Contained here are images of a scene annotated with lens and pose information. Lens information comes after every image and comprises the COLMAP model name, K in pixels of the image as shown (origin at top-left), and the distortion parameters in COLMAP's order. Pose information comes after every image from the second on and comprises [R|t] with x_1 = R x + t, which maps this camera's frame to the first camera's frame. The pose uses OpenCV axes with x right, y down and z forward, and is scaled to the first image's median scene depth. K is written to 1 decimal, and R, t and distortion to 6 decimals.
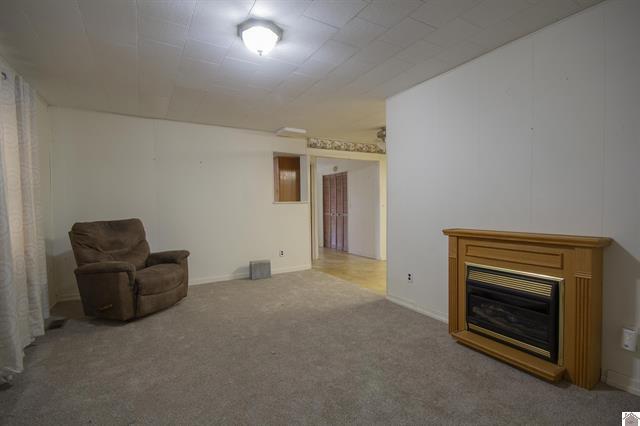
lens RADIAL K [[295.2, 0, 317.7], [0, 295.2, 214.8], [0, 0, 1]] dist [0.008819, -0.009771]
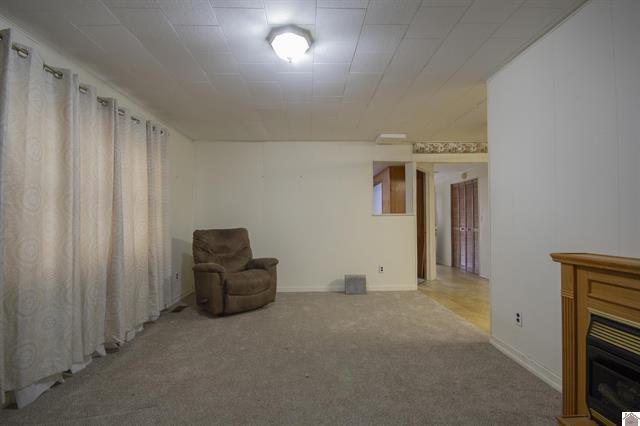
lens RADIAL K [[295.2, 0, 317.7], [0, 295.2, 214.8], [0, 0, 1]] dist [0.008819, -0.009771]
pose [[0.879118, 0.000170, -0.476604, 0.211501], [-0.021963, 0.998952, -0.040155, 0.001475], [0.476097, 0.045768, 0.878201, 0.123040]]
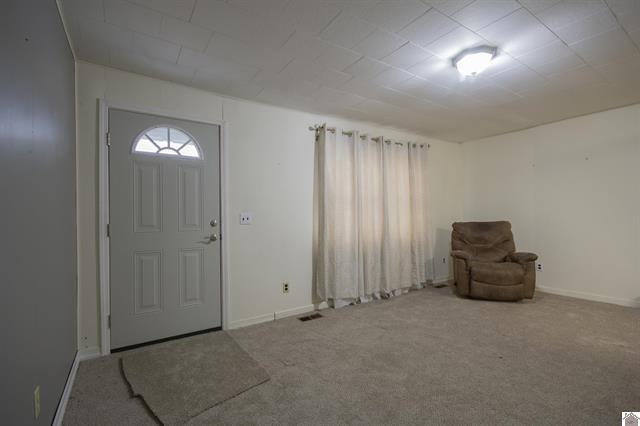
lens RADIAL K [[295.2, 0, 317.7], [0, 295.2, 214.8], [0, 0, 1]] dist [0.008819, -0.009771]
pose [[0.058992, 0.008309, -0.998224, 0.537959], [-0.018635, 0.999800, 0.007221, -0.006350], [0.998085, 0.018176, 0.059135, 0.208457]]
